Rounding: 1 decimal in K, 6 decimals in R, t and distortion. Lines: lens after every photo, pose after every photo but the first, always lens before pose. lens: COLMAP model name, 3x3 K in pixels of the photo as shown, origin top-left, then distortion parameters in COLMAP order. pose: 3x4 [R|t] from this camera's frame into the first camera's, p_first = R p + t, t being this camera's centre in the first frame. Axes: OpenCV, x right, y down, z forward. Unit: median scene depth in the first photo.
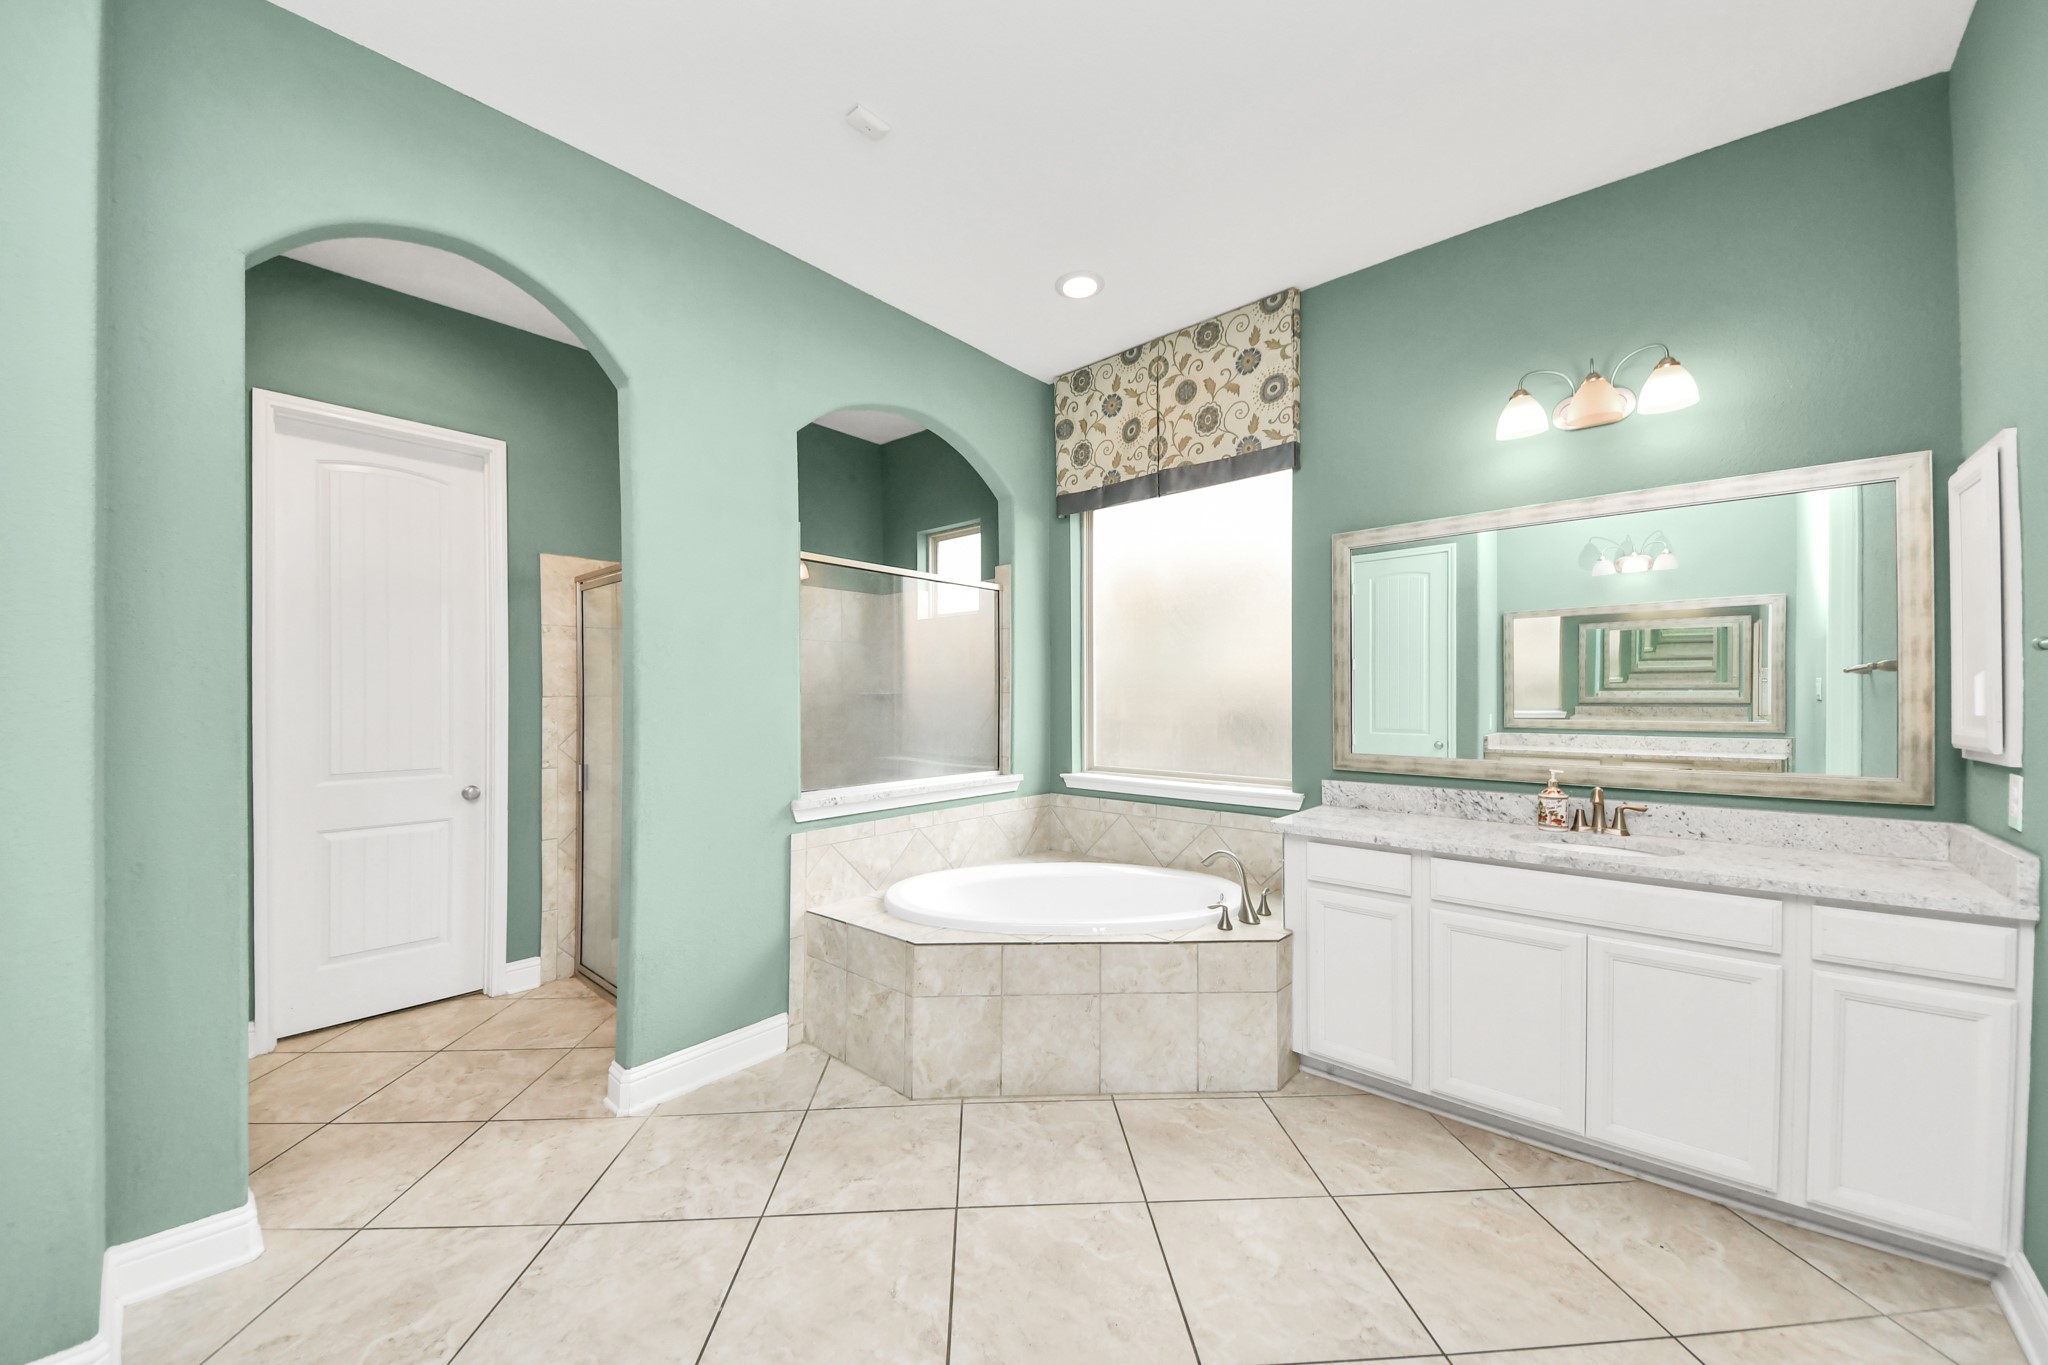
lens RADIAL K [[755.8, 0, 994.8], [0, 755.8, 699.0], [0, 0, 1]] dist [0.083825, -0.041168]
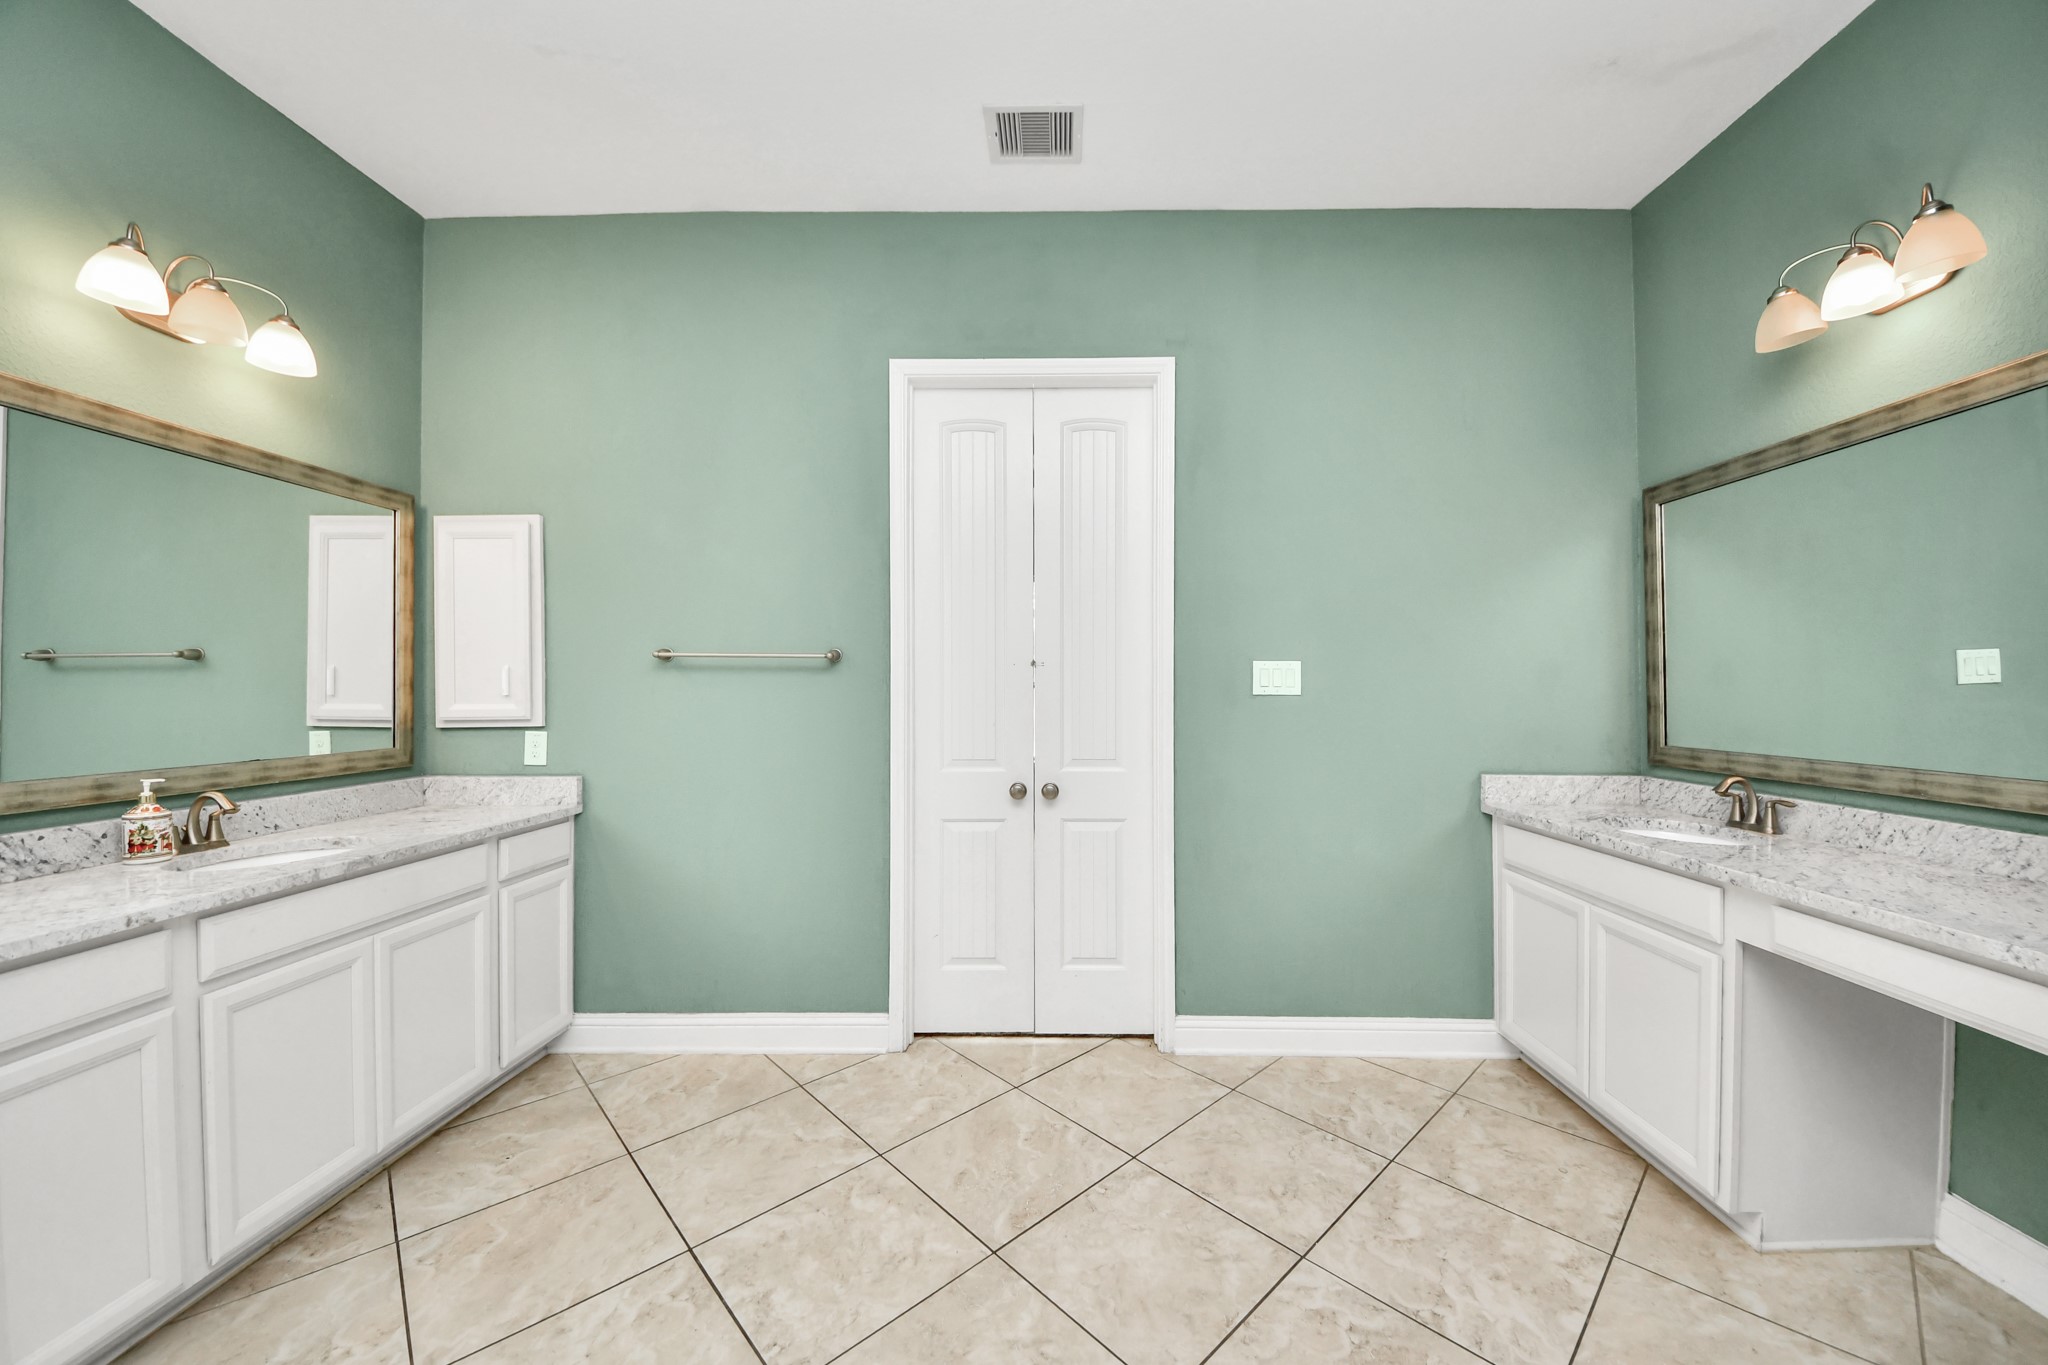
lens RADIAL K [[739.1, 0, 1059.0], [0, 739.1, 688.5], [0, 0, 1]] dist [0.038153, -0.020182]
pose [[-0.673385, 0.008054, 0.739248, -0.304690], [0.009685, 0.999951, -0.002072, 0.012588], [-0.739228, 0.005764, -0.673430, 0.677924]]
